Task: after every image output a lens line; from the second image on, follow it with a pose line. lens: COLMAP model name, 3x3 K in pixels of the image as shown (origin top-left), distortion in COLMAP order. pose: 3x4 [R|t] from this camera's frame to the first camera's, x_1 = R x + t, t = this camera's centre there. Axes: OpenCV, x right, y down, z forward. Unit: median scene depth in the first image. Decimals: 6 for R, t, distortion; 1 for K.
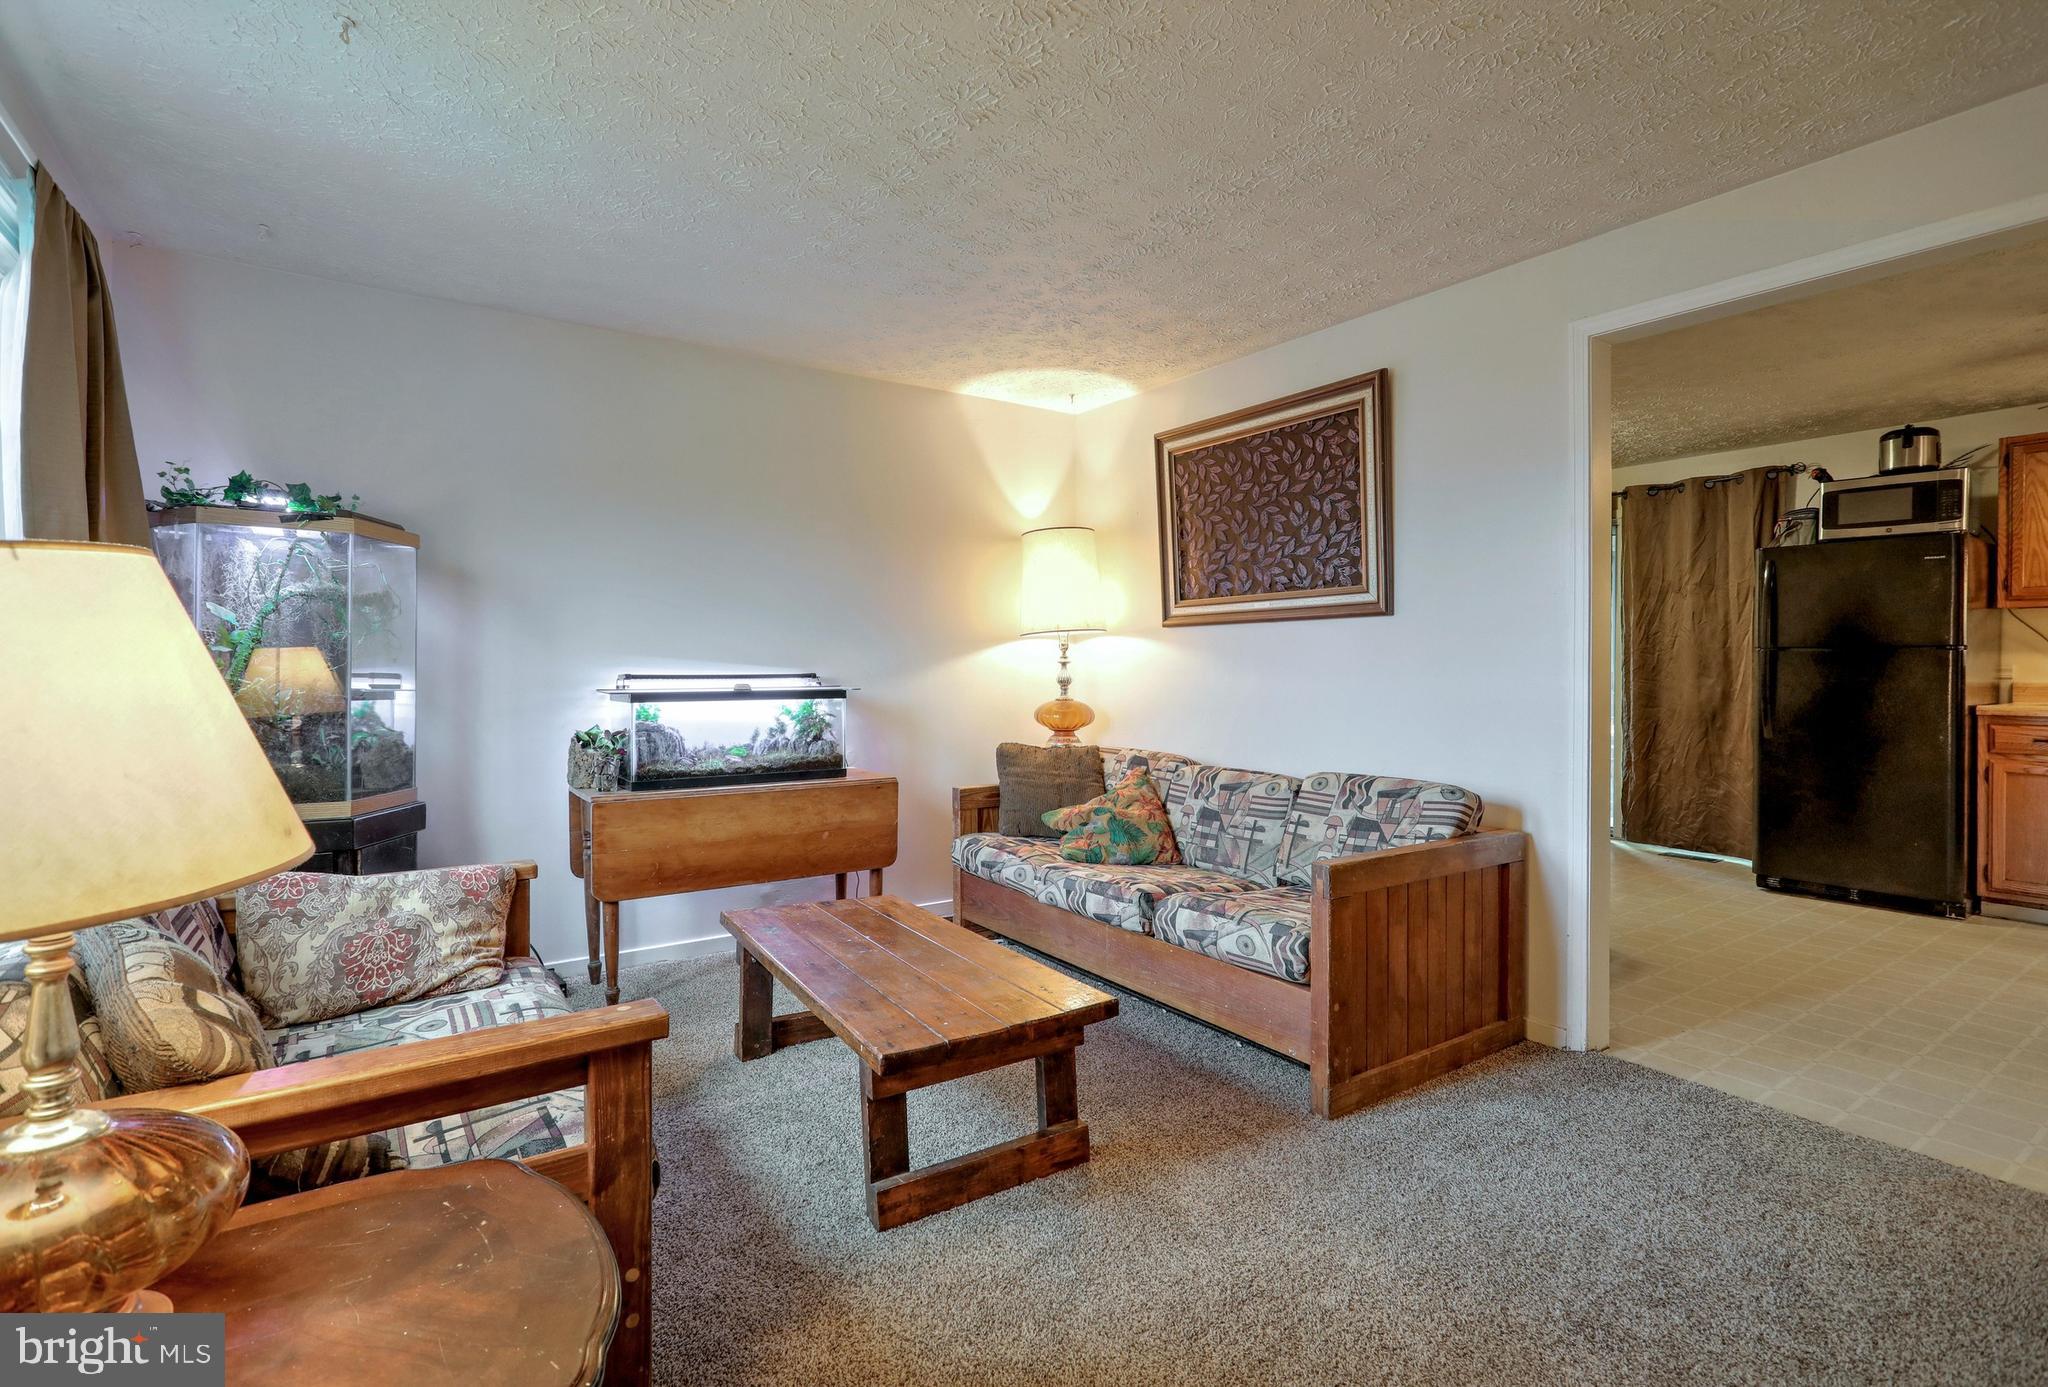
lens RADIAL K [[981.0, 0, 1024.7], [0, 981.0, 663.0], [0, 0, 1]] dist [-0.000427, 0.000013]
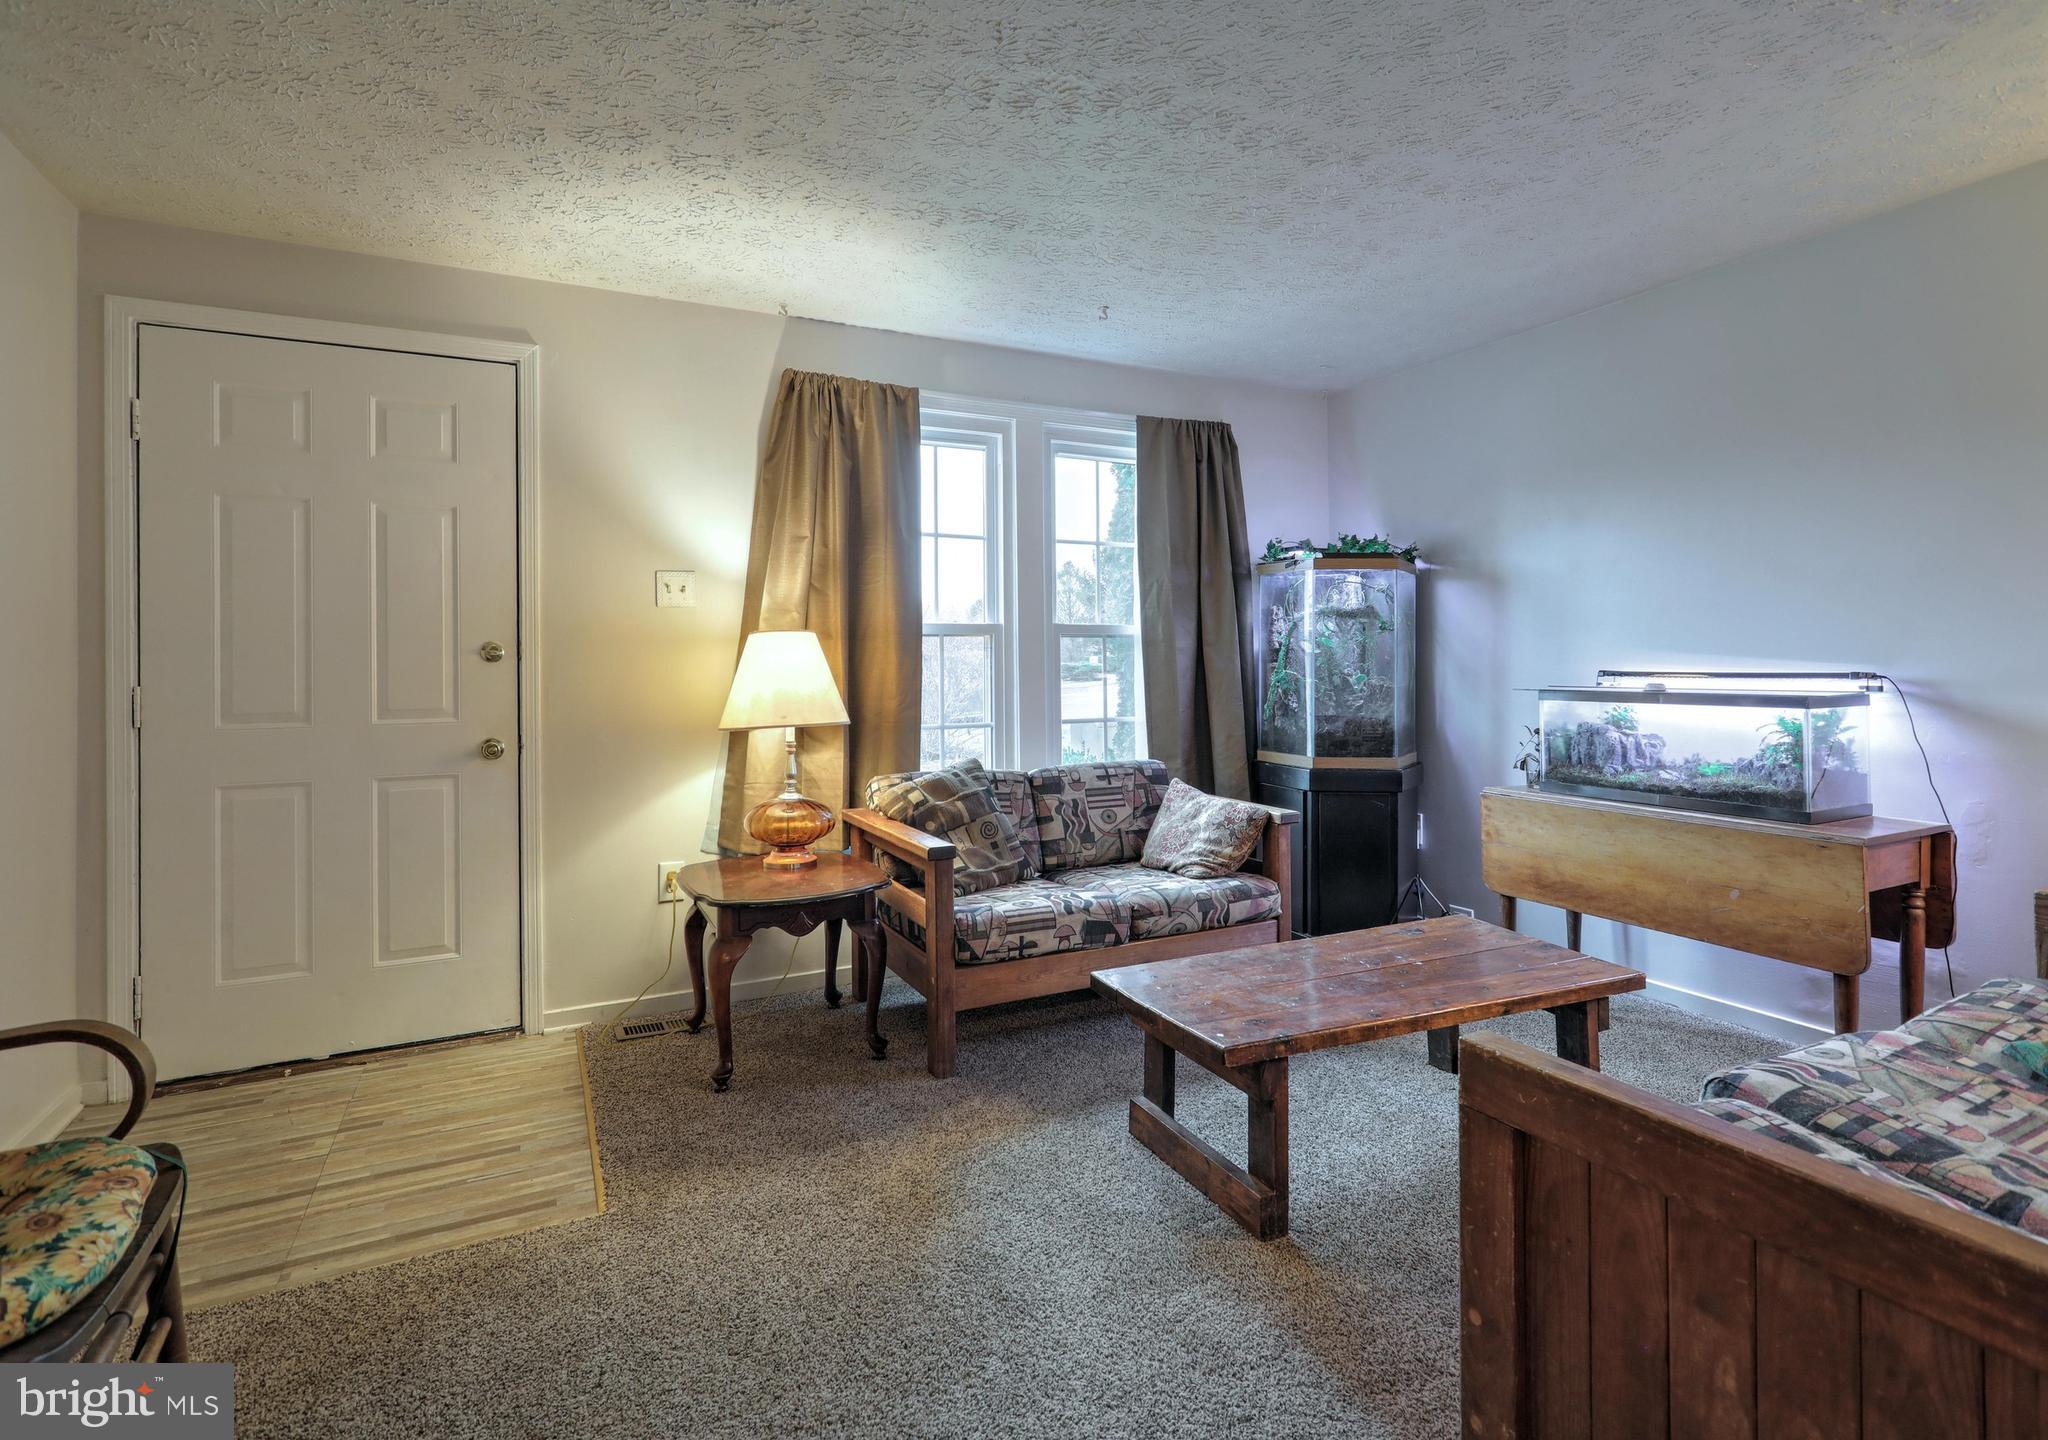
lens RADIAL K [[998.7, 0, 1022.7], [0, 998.7, 669.7], [0, 0, 1]] dist [-0.001822, 0.000687]
pose [[-0.131379, -0.007007, -0.991307, 0.639830], [0.003059, 0.999967, -0.007474, 0.016813], [0.991327, -0.004014, -0.131354, 0.616309]]
